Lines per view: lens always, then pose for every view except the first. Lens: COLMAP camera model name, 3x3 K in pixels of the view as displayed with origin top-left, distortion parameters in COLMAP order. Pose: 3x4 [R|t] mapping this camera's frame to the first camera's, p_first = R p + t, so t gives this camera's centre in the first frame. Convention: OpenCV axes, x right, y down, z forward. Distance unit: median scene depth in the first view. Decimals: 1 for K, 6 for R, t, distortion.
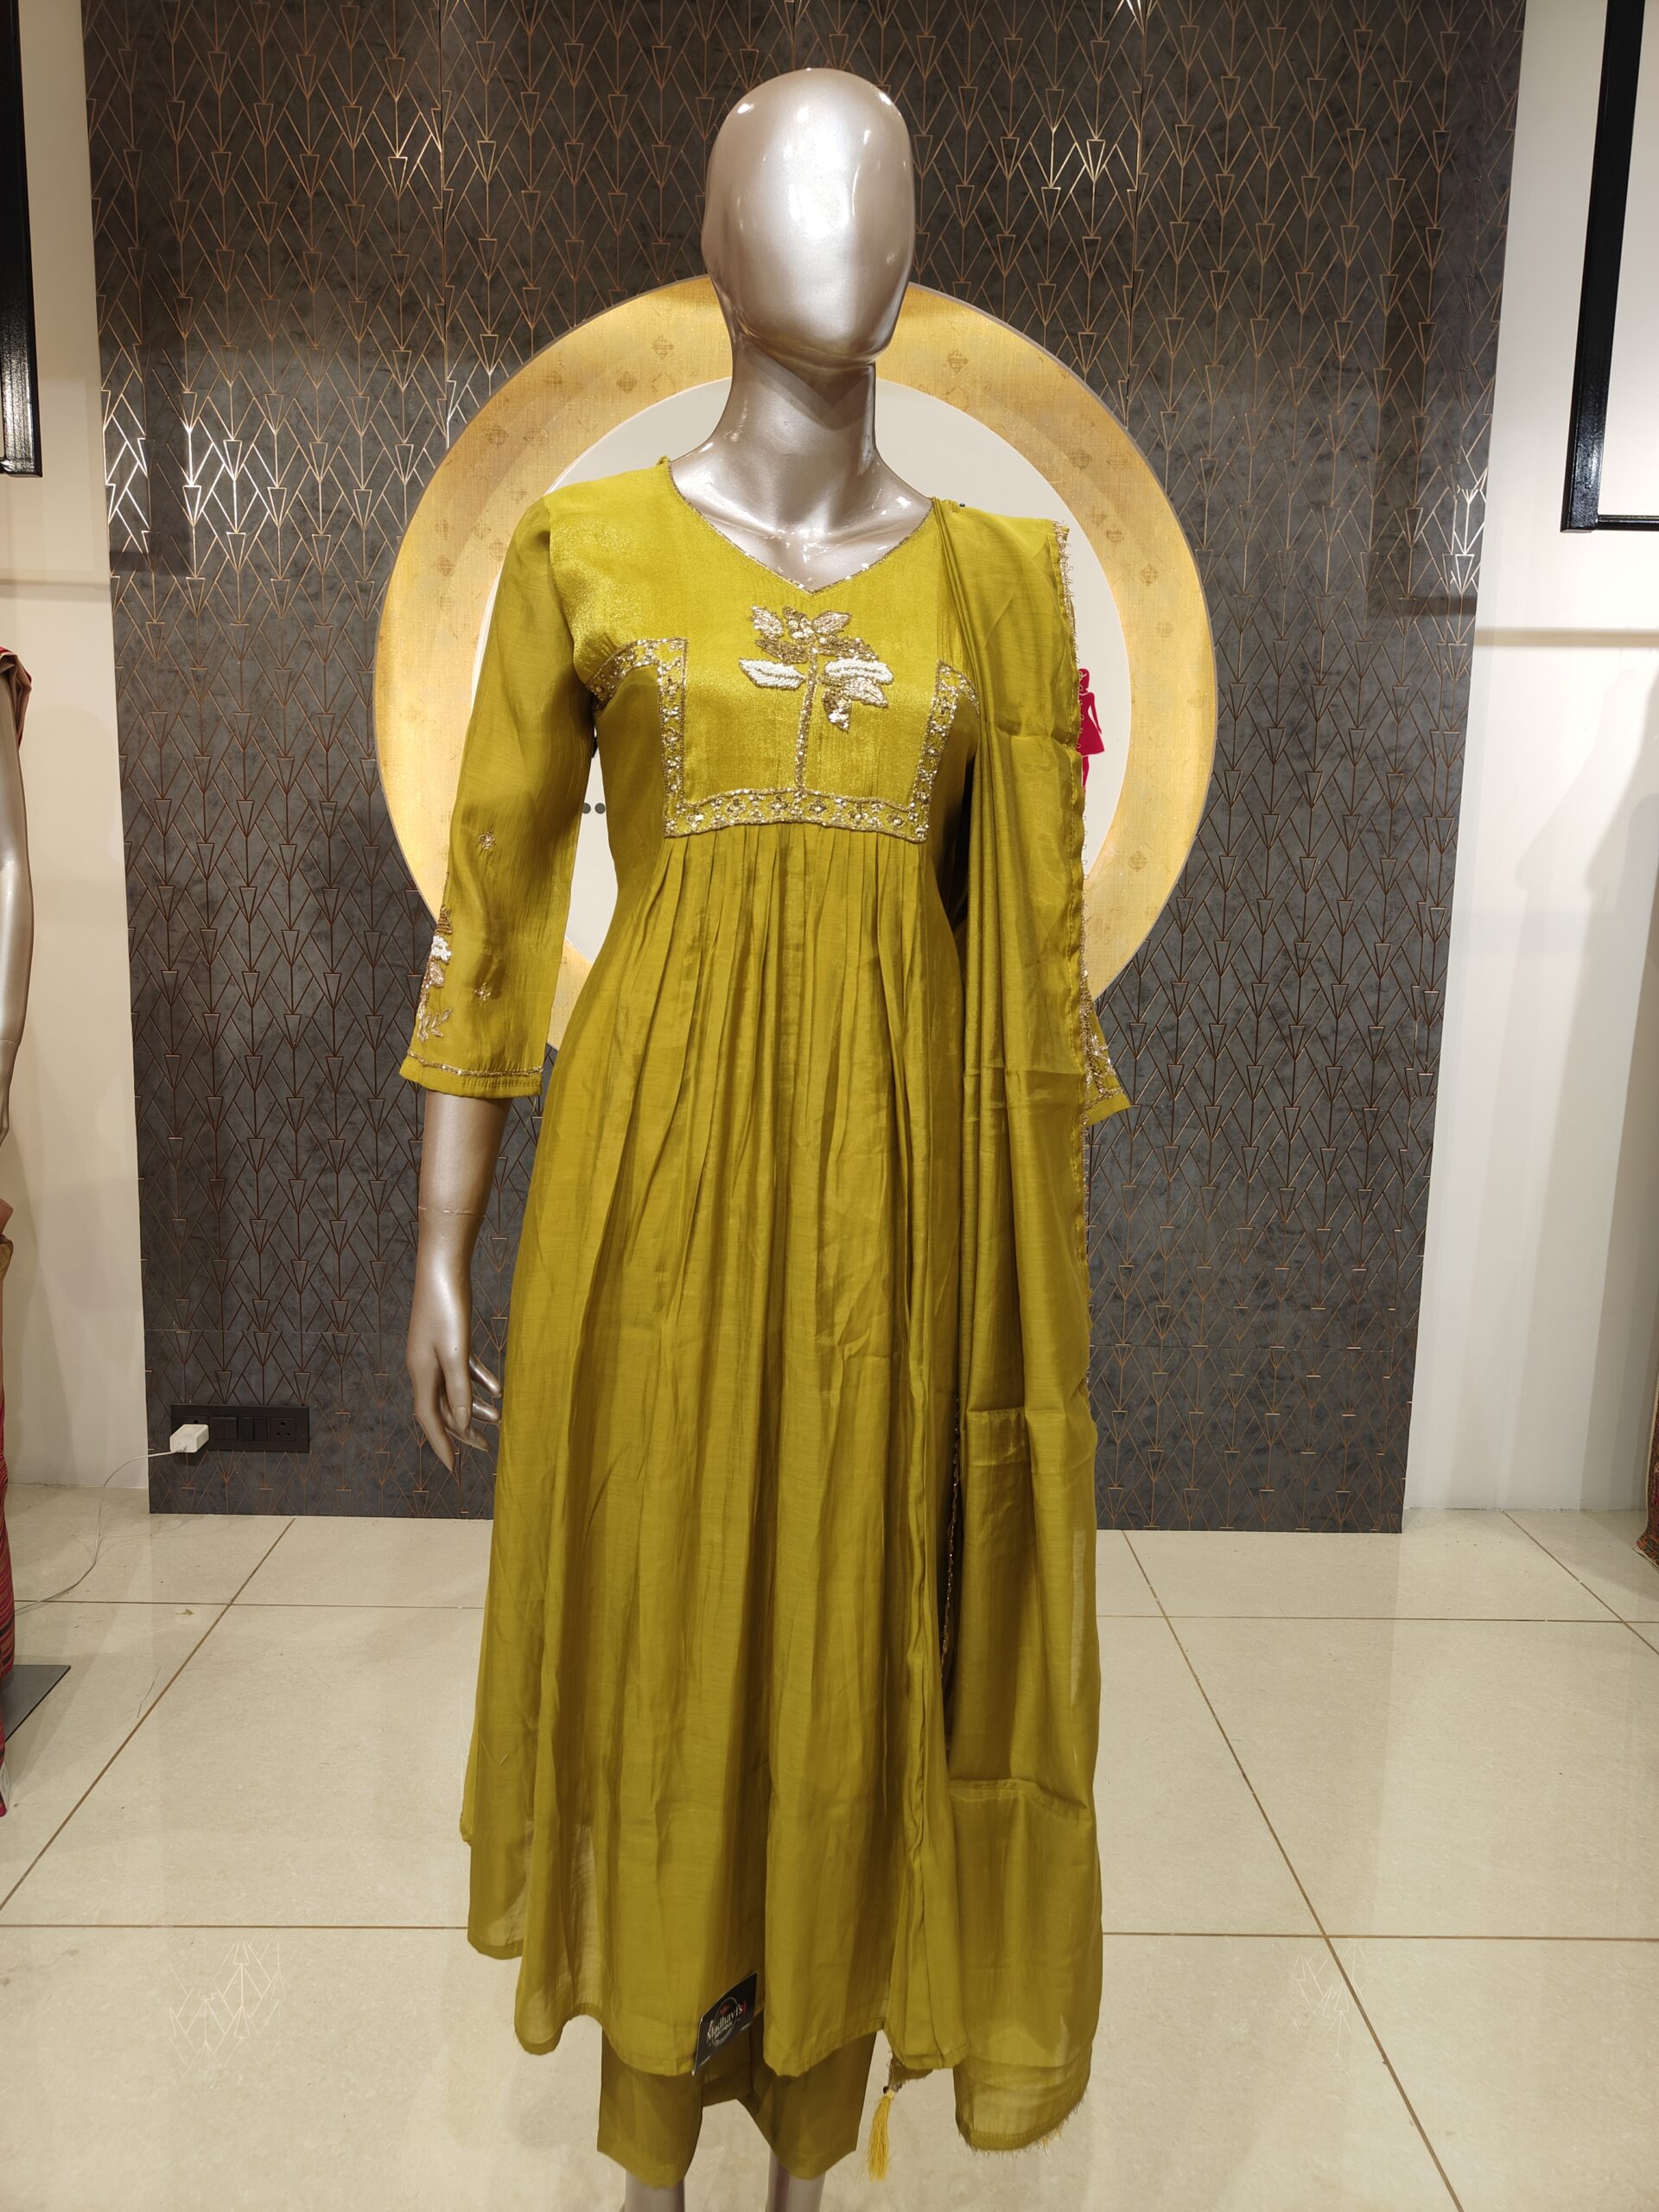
lens RADIAL K [[1575.3, 0, 821.8], [0, 1575.3, 1099.3], [0, 0, 1]] dist [-0.010399, 0.007117]
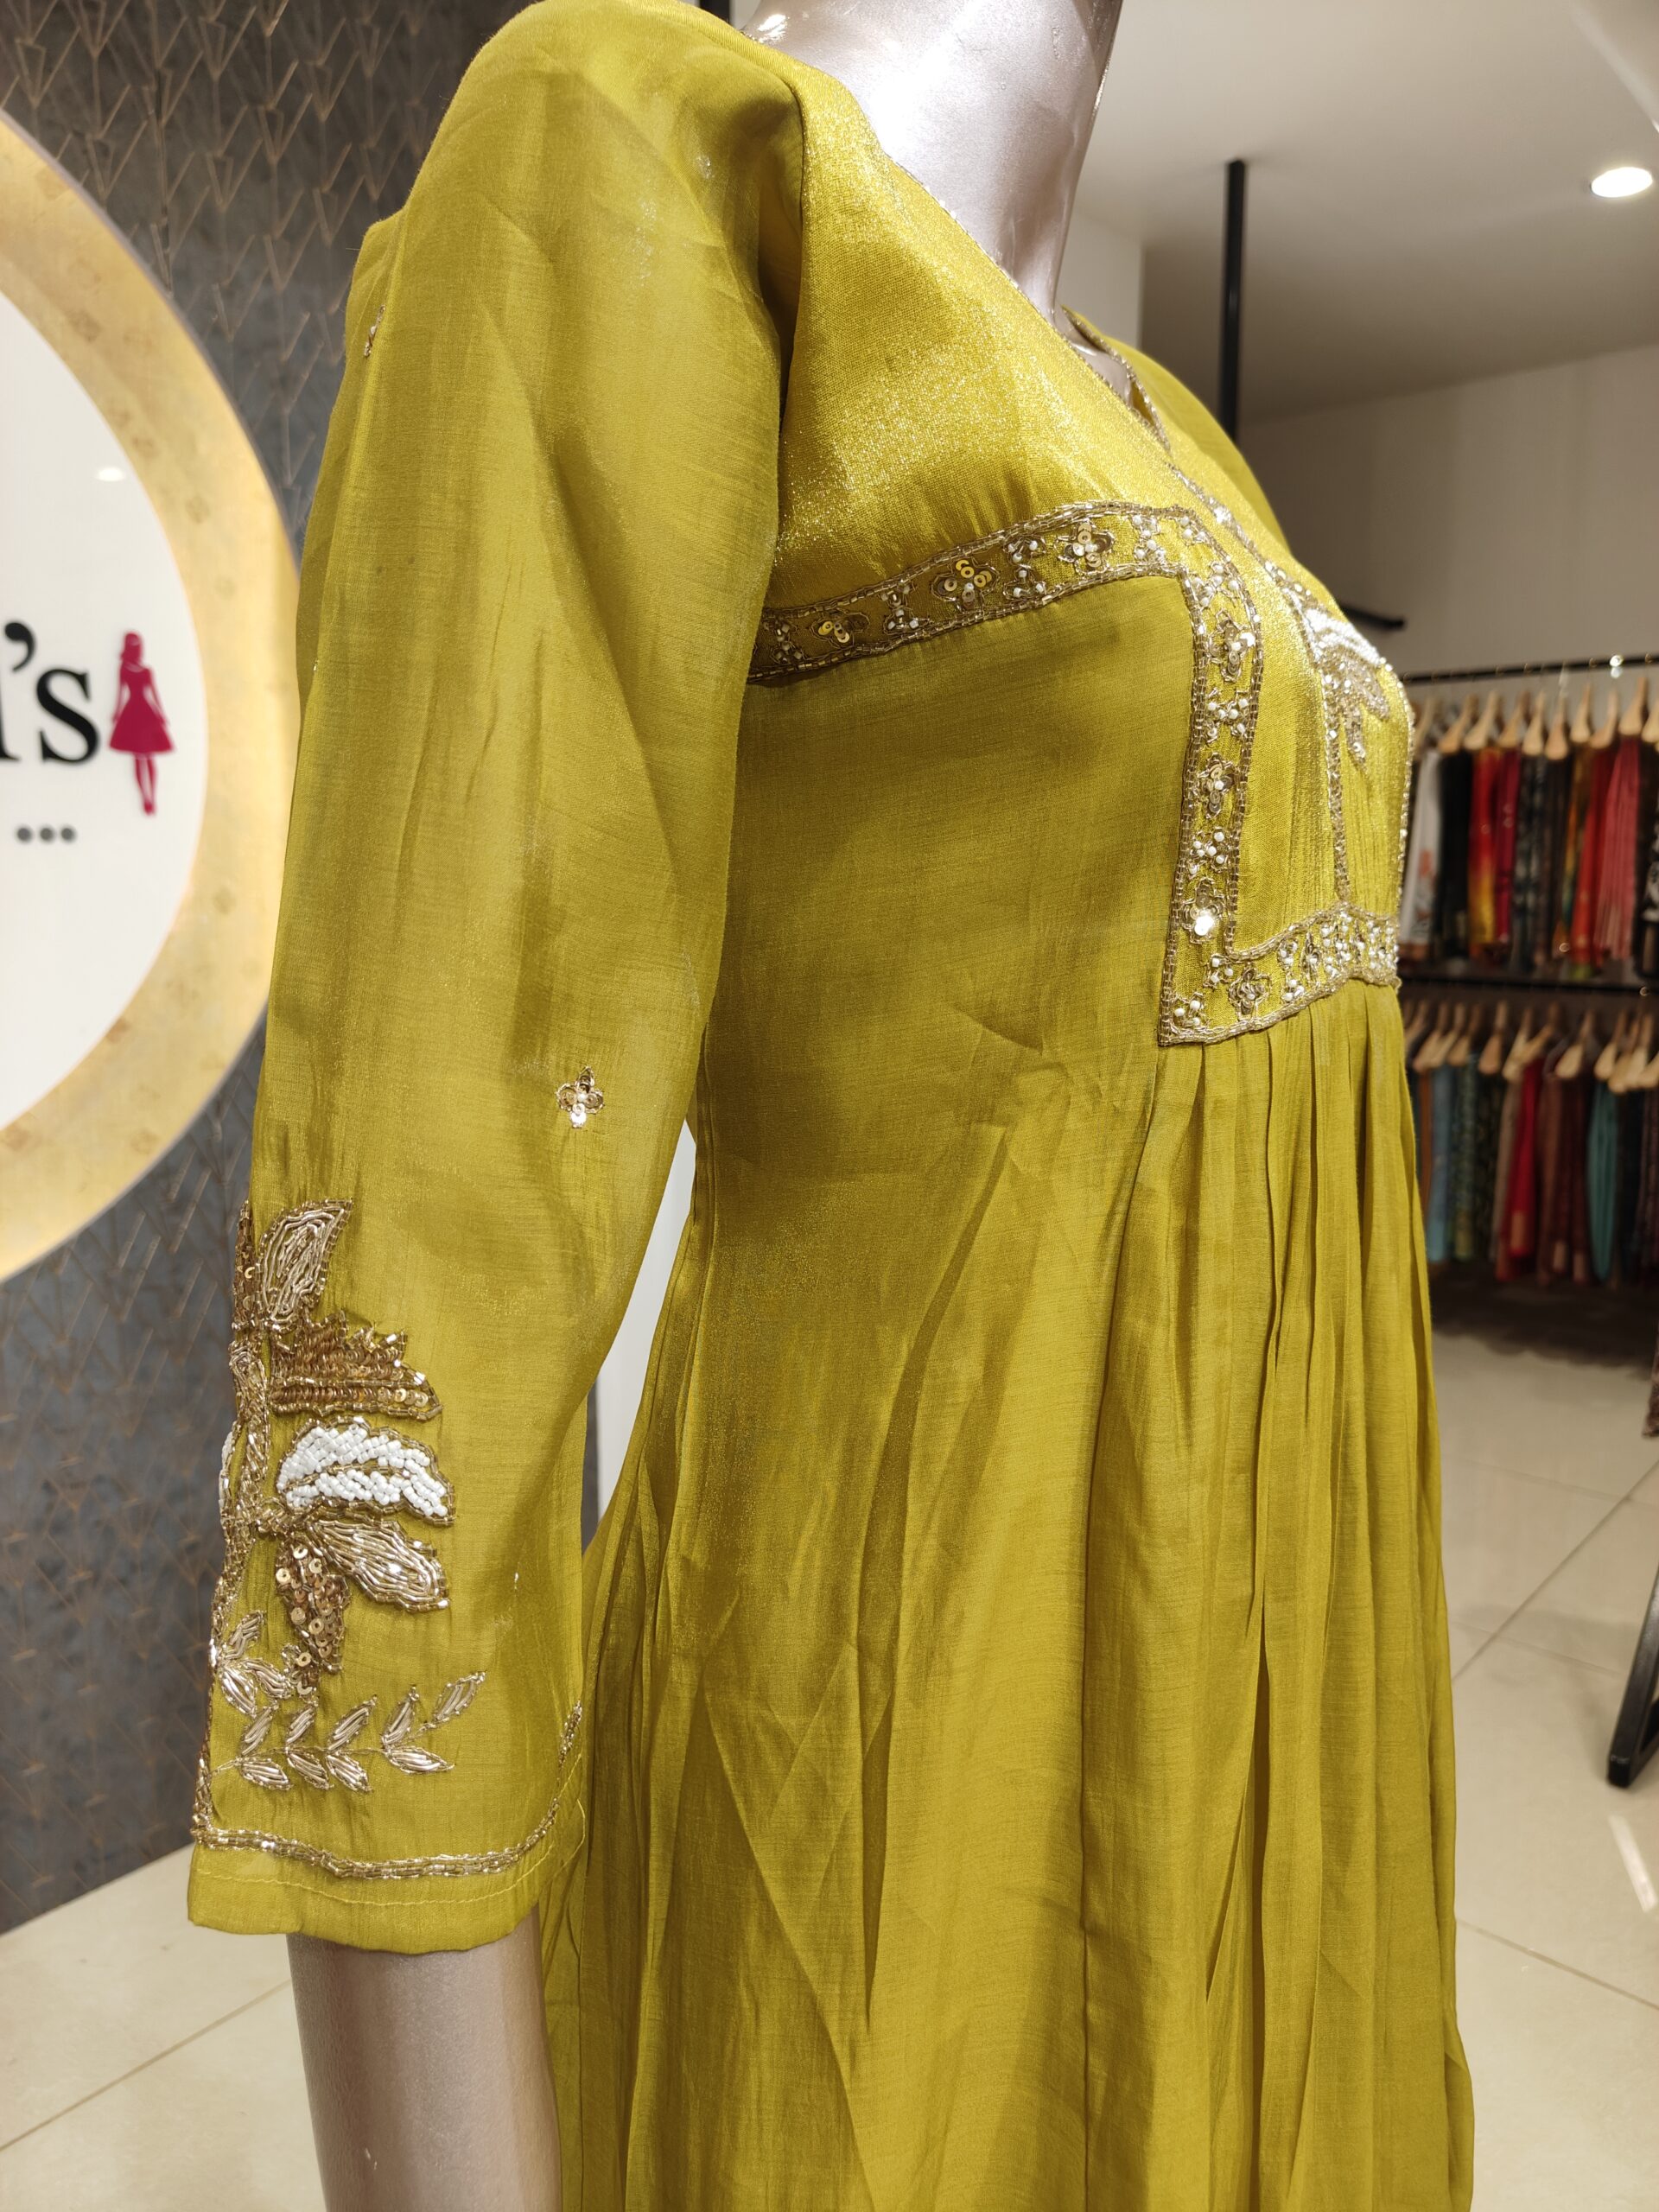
lens RADIAL K [[1575.3, 0, 834.8], [0, 1575.3, 1095.6], [0, 0, 1]] dist [-0.010399, 0.007117]
pose [[0.671228, -0.127292, 0.730239, -0.166126], [0.125038, 0.990471, 0.057721, -0.072914], [-0.730629, 0.052564, 0.680749, 0.317658]]
